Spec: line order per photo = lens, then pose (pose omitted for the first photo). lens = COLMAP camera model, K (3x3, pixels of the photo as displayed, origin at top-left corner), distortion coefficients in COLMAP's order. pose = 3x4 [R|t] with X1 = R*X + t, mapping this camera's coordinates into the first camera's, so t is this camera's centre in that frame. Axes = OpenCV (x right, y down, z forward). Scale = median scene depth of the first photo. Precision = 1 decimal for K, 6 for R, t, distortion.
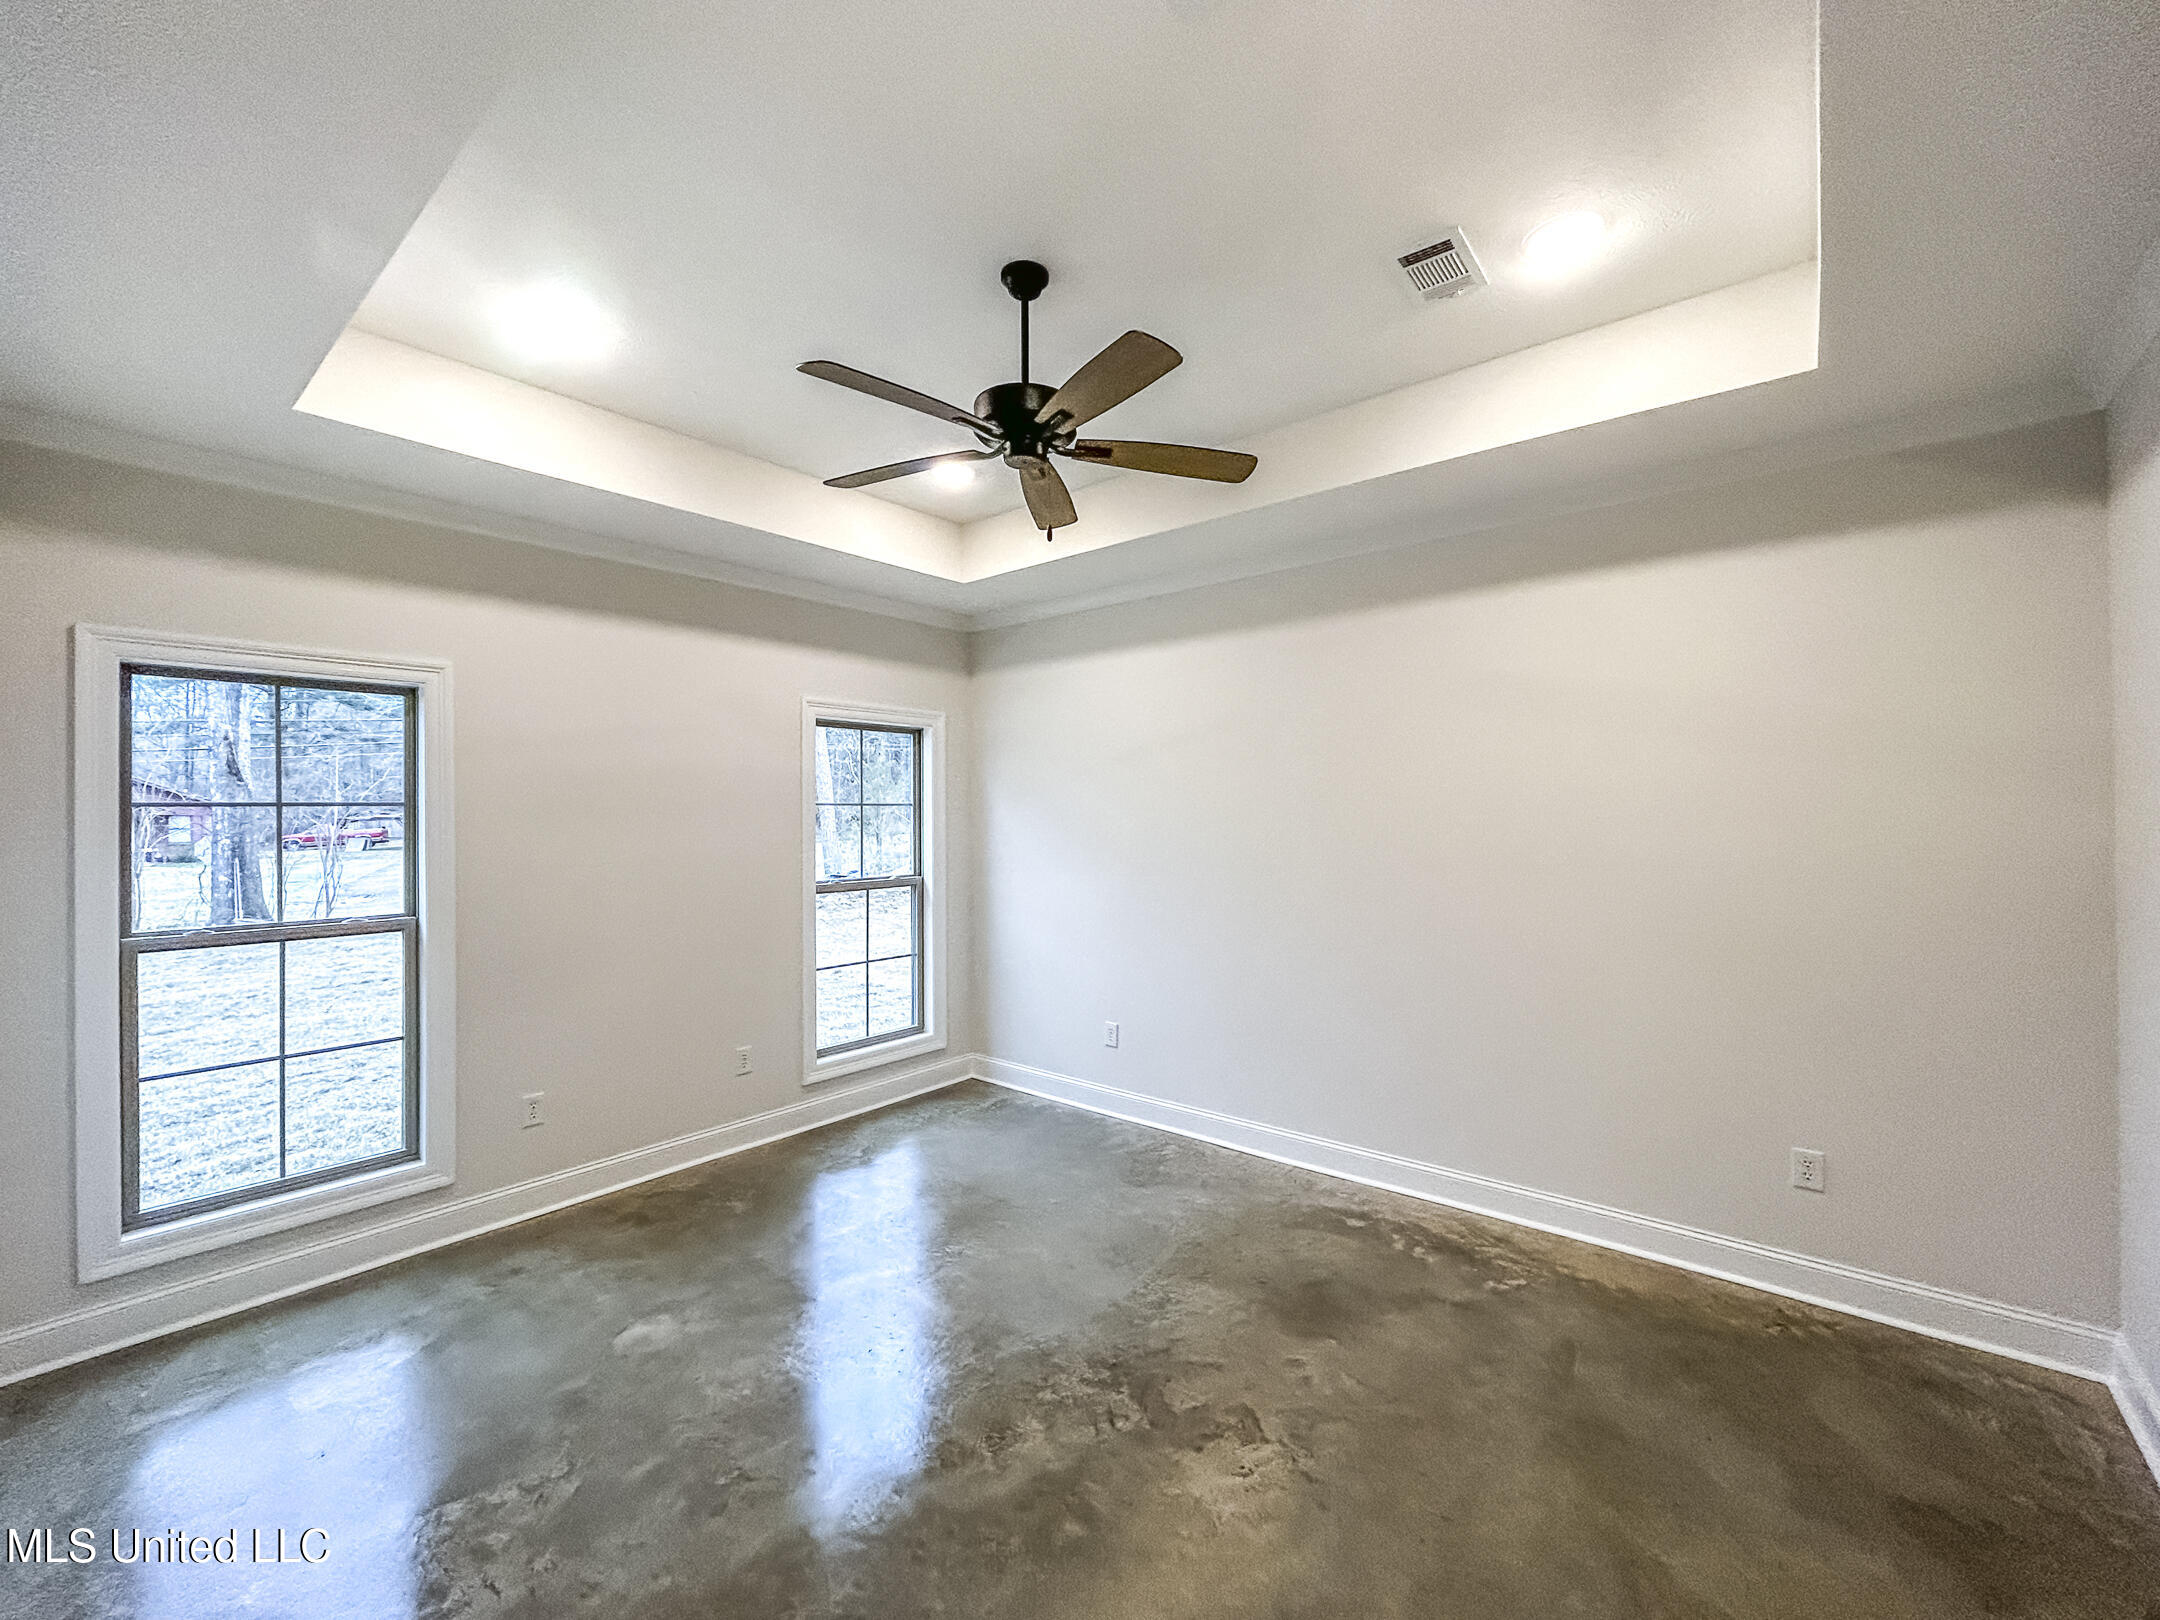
lens RADIAL K [[884.0, 0, 1080.0], [0, 884.0, 810.0], [0, 0, 1]] dist [-0.033993, 0.000071]
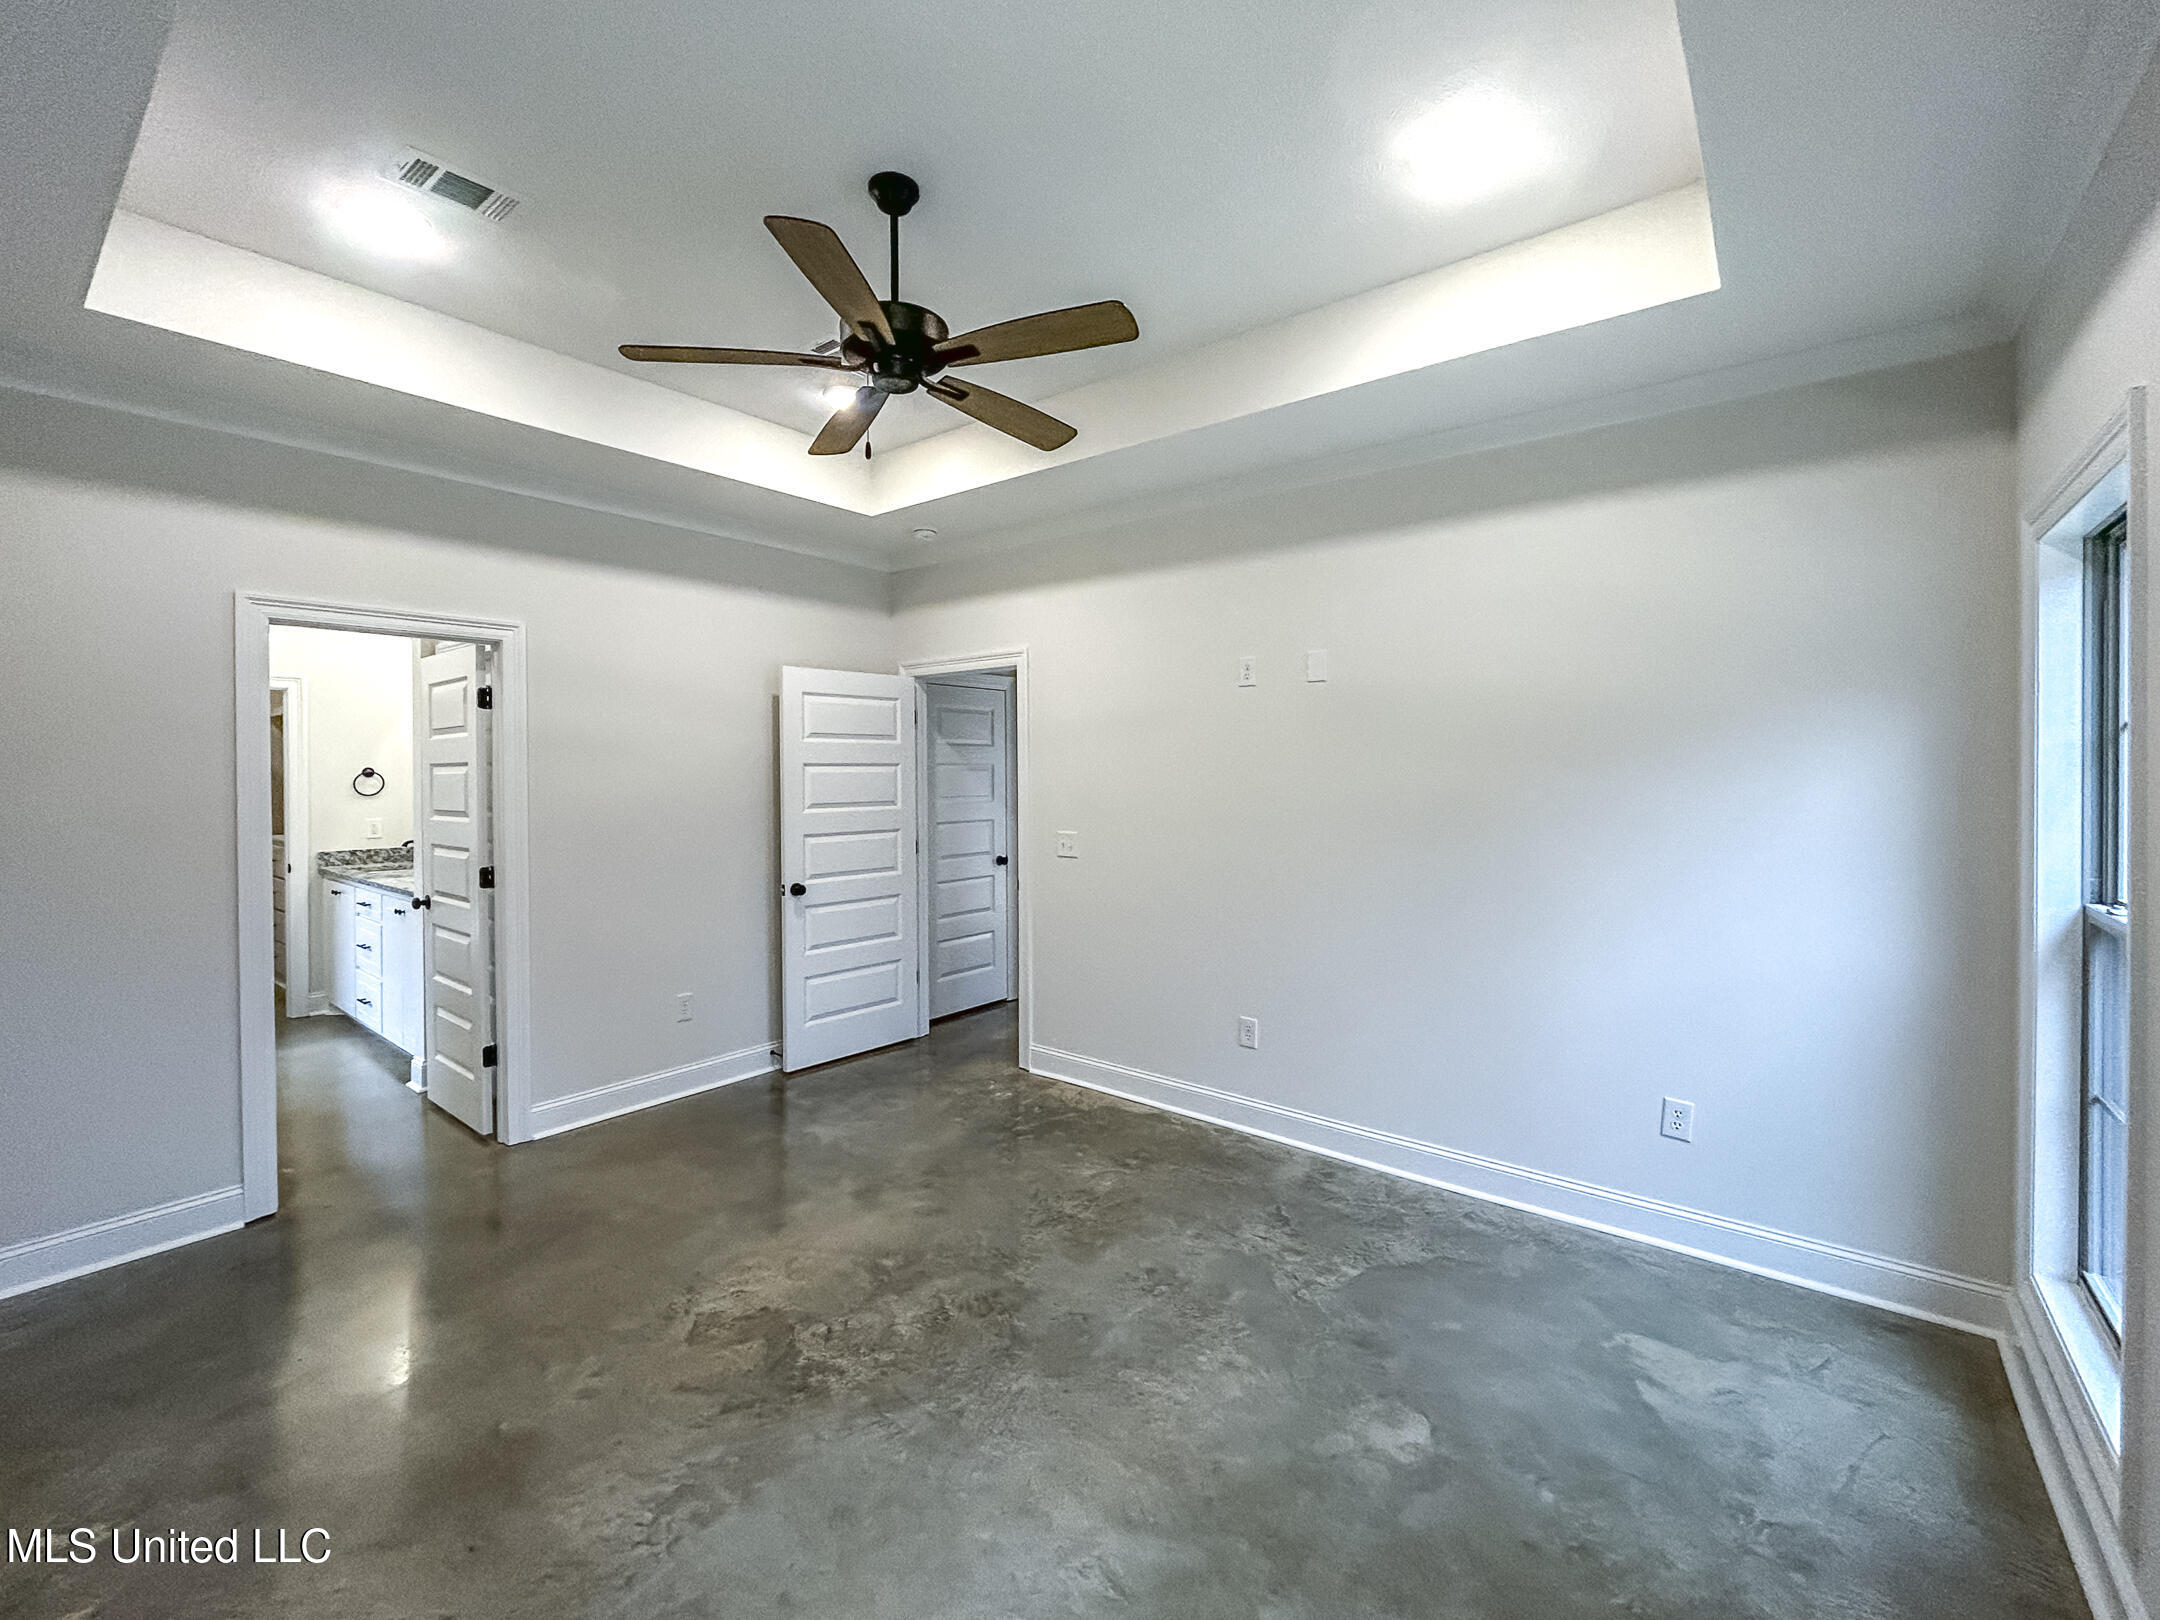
lens RADIAL K [[884.0, 0, 1080.0], [0, 884.0, 810.0], [0, 0, 1]] dist [-0.033993, 0.000071]
pose [[-0.999527, 0.007398, -0.029839, -0.215040], [0.006293, 0.999297, 0.036959, 0.033068], [0.030092, 0.036754, -0.998871, 1.826895]]
